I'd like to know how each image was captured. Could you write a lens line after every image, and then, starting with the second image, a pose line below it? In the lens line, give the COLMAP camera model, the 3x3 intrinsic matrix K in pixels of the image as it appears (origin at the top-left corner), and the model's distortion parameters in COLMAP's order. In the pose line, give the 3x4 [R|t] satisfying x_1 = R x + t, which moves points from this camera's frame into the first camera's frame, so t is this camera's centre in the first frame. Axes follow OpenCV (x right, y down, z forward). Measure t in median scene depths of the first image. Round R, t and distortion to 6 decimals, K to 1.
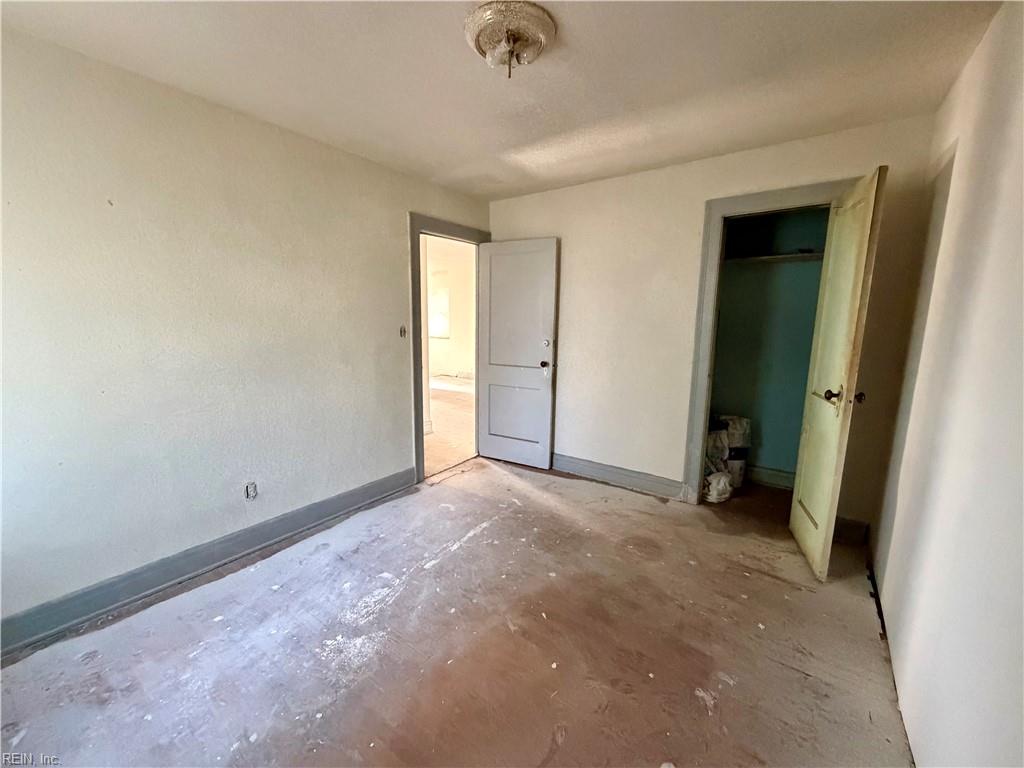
lens RADIAL K [[406.5, 0, 512.1], [0, 406.5, 385.2], [0, 0, 1]] dist [0.001598, -0.000732]
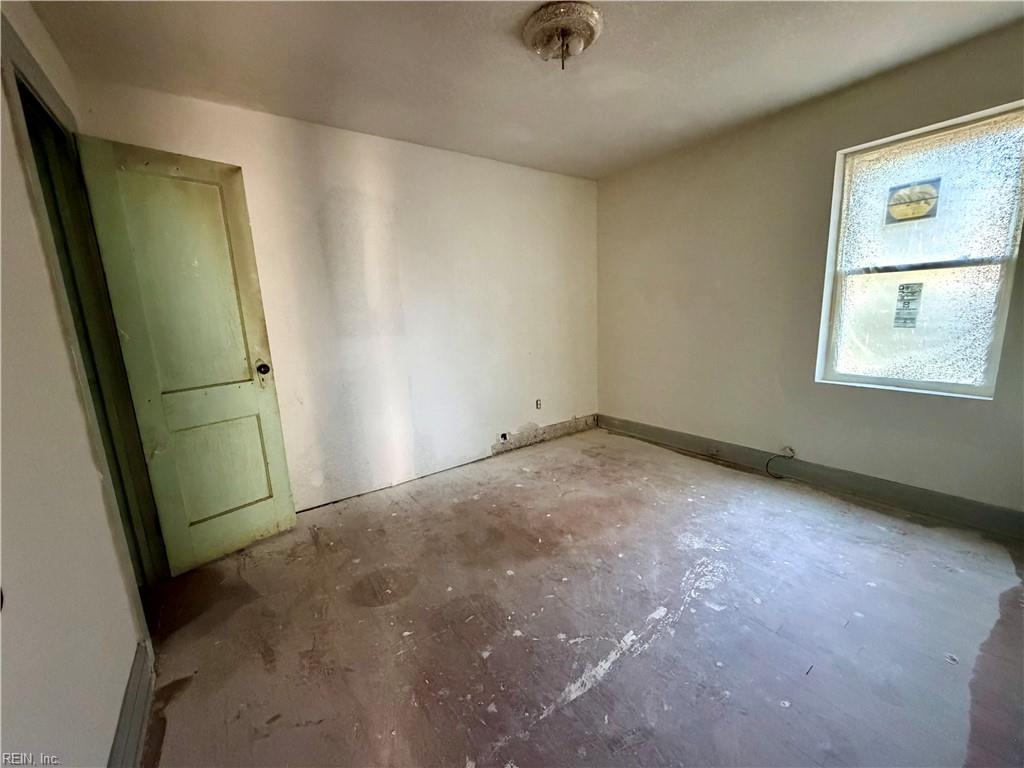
lens RADIAL K [[406.5, 0, 510.7], [0, 406.5, 385.2], [0, 0, 1]] dist [0.001598, -0.000732]
pose [[-0.947417, -0.022612, 0.319202, -0.190092], [0.089364, 0.939118, 0.331769, -0.234618], [-0.307270, 0.342849, -0.887716, 1.762235]]
